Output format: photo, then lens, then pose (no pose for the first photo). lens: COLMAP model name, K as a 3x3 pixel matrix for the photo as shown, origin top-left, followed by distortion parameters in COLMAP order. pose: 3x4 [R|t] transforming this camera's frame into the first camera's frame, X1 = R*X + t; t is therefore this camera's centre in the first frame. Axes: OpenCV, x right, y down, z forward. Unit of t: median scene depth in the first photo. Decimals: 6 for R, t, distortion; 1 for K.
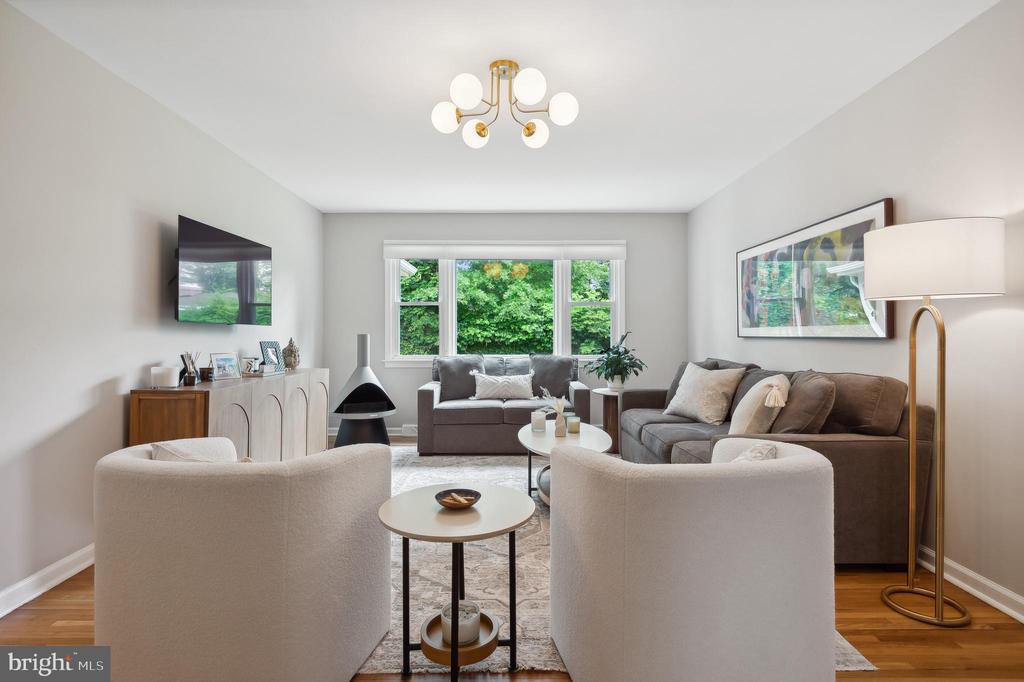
lens RADIAL K [[518.5, 0, 512.1], [0, 518.5, 330.2], [0, 0, 1]] dist [-0.001043, -0.000909]
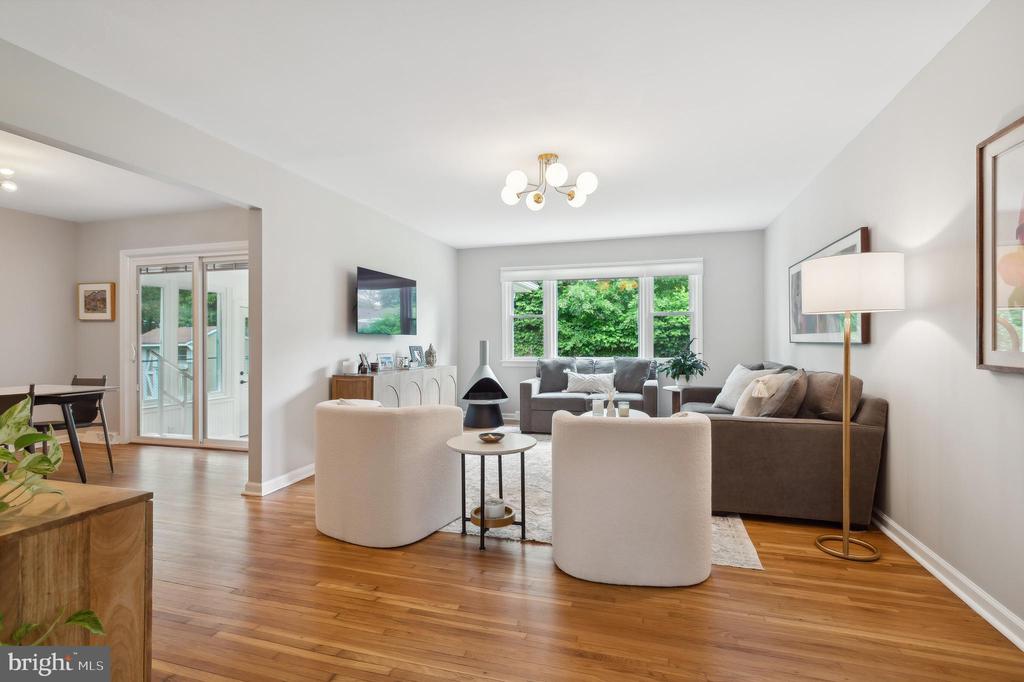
lens RADIAL K [[492.1, 0, 505.0], [0, 492.1, 339.1], [0, 0, 1]] dist [-0.004651, -0.000009]
pose [[0.953548, -0.003281, -0.301223, 0.198609], [0.005134, 0.999972, 0.005360, -0.003880], [0.301197, -0.006657, 0.953539, -0.250304]]
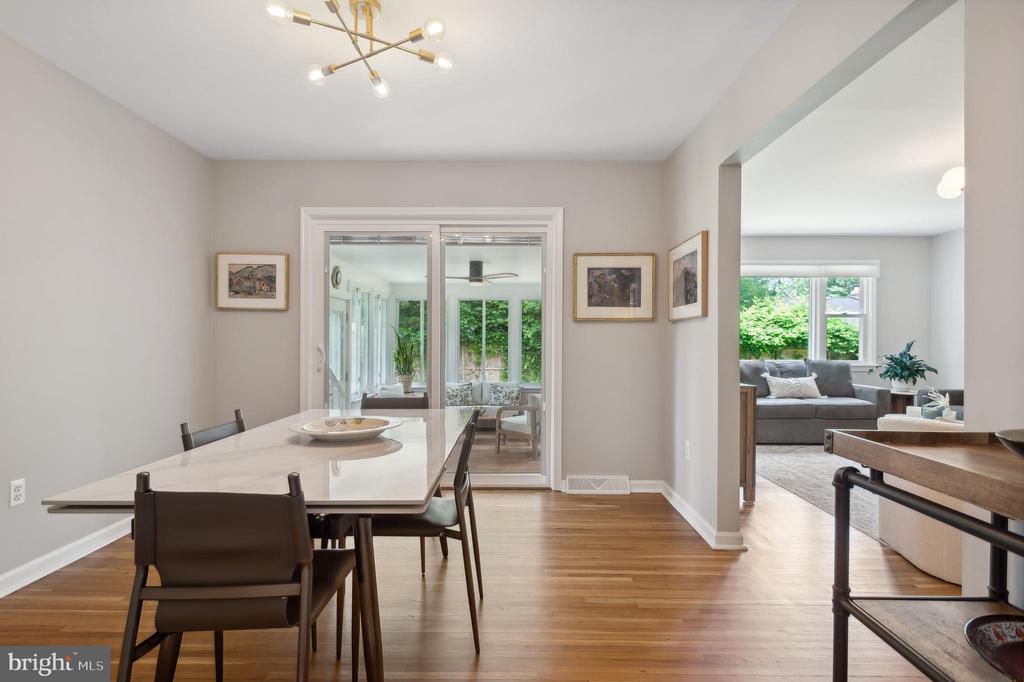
lens RADIAL K [[518.5, 0, 511.2], [0, 518.5, 344.9], [0, 0, 1]] dist [-0.001043, -0.000909]
pose [[0.999729, 0.004927, -0.022732, -0.864687], [-0.004491, 0.999806, 0.019184, -0.008761], [0.022822, -0.019077, 0.999558, -0.249291]]
